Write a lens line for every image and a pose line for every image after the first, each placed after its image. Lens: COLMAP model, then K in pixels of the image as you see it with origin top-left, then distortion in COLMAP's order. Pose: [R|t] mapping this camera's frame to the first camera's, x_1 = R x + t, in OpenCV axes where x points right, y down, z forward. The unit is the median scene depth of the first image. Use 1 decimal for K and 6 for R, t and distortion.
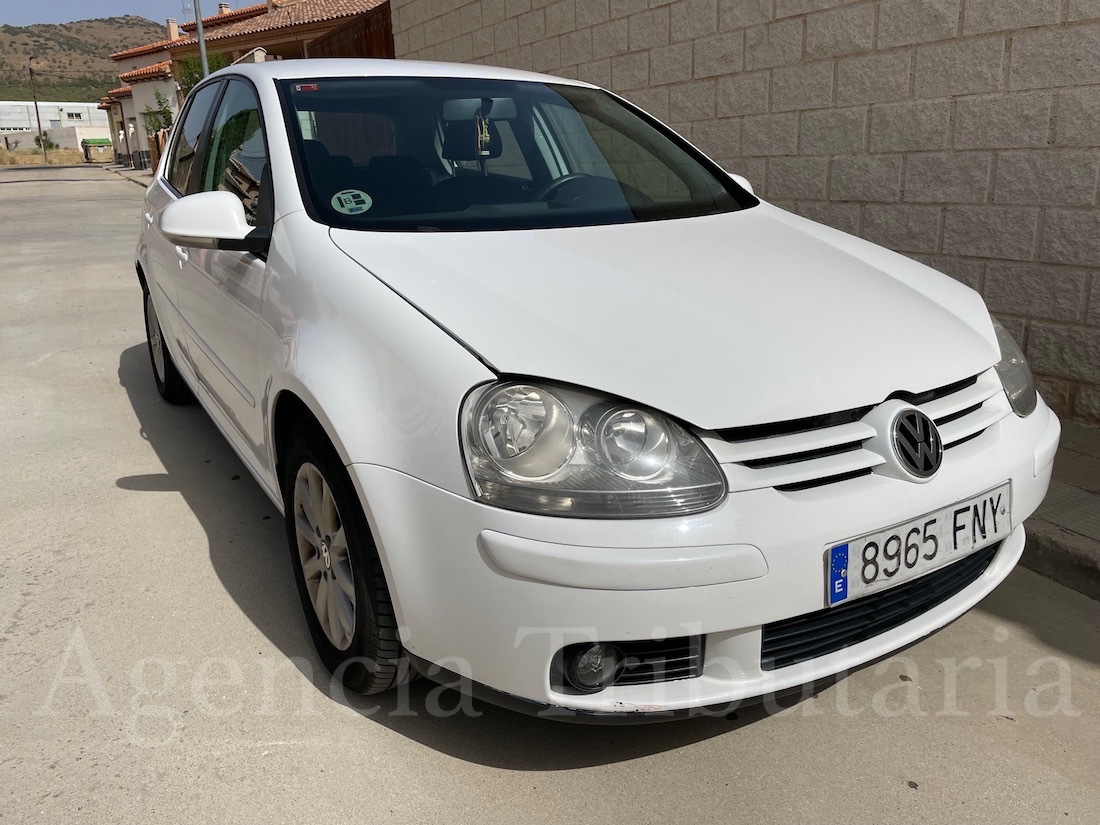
lens RADIAL K [[843.3, 0, 545.0], [0, 843.3, 399.1], [0, 0, 1]] dist [0.091326, -0.128665]
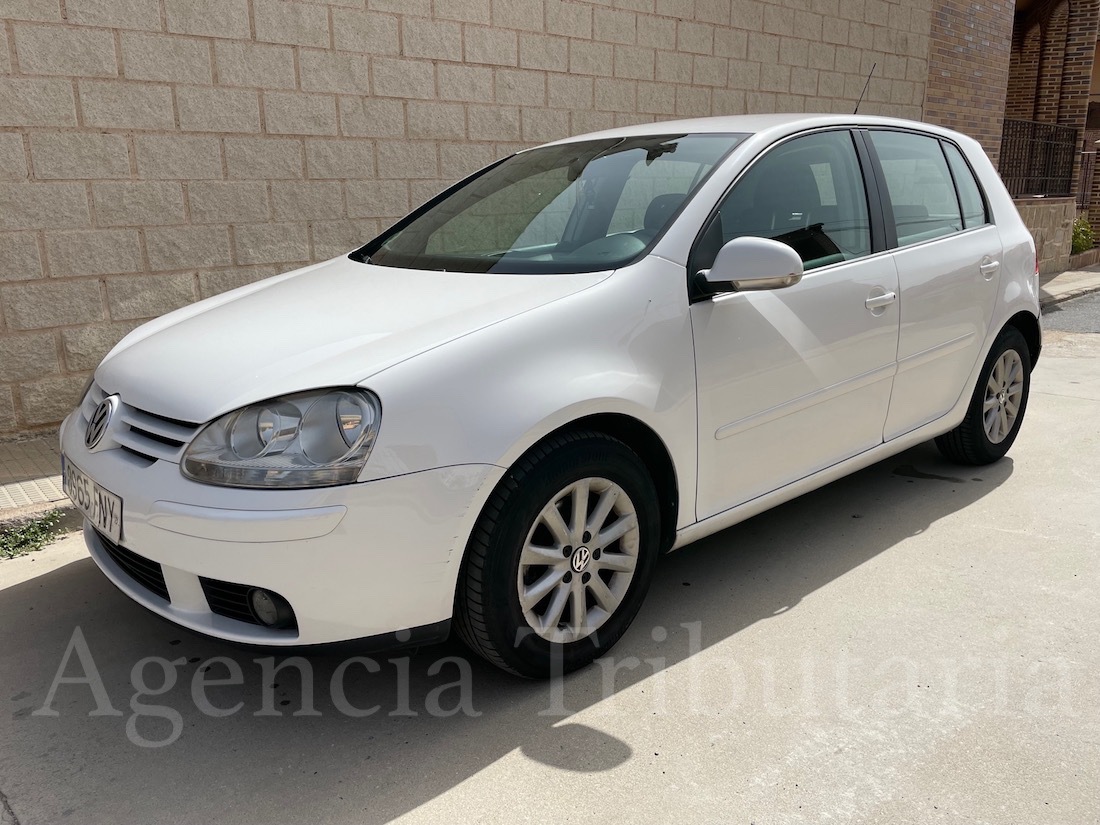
lens RADIAL K [[843.3, 0, 545.0], [0, 843.3, 418.8], [0, 0, 1]] dist [0.091326, -0.128665]
pose [[-0.215050, -0.221198, 0.951223, -1.134811], [0.287973, 0.916341, 0.278191, -0.375541], [-0.933180, 0.333752, -0.133360, 1.335278]]
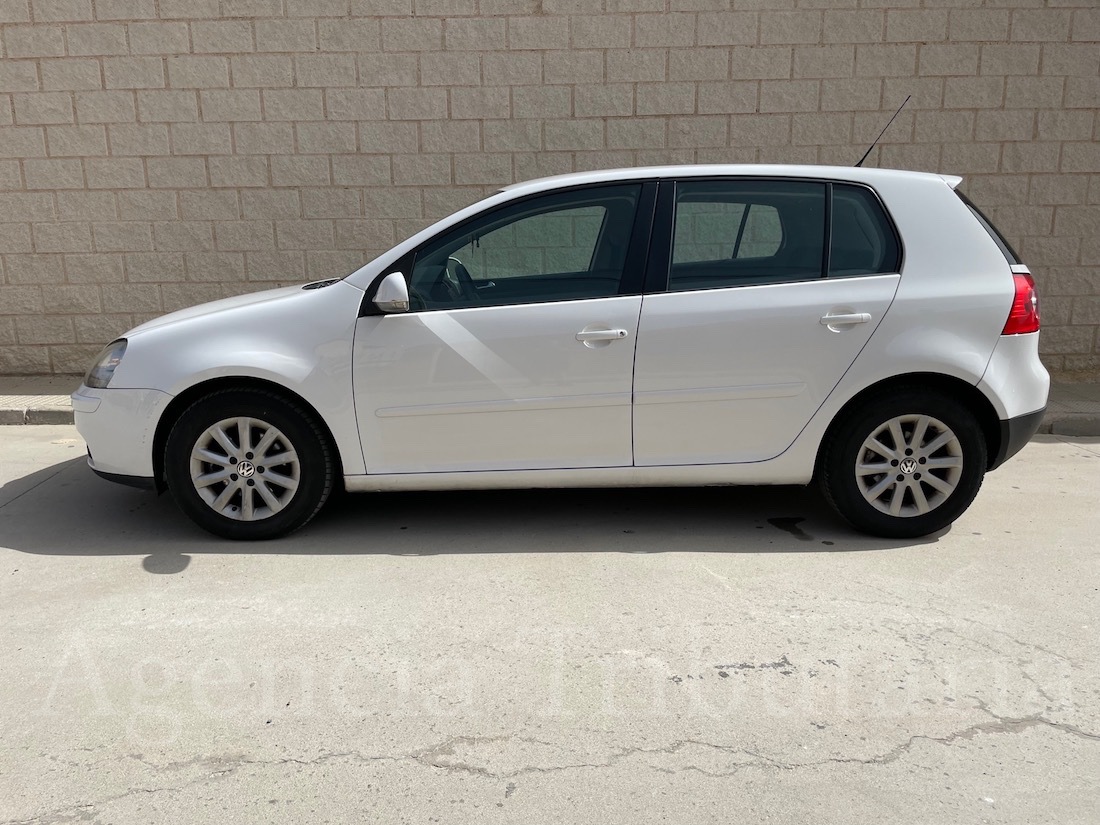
lens RADIAL K [[843.3, 0, 540.7], [0, 843.3, 423.1], [0, 0, 1]] dist [0.091326, -0.128665]
pose [[0.476803, -0.182496, 0.859857, -1.246008], [0.238994, 0.968275, 0.072981, -0.143569], [-0.845896, 0.170703, 0.505292, 0.471520]]
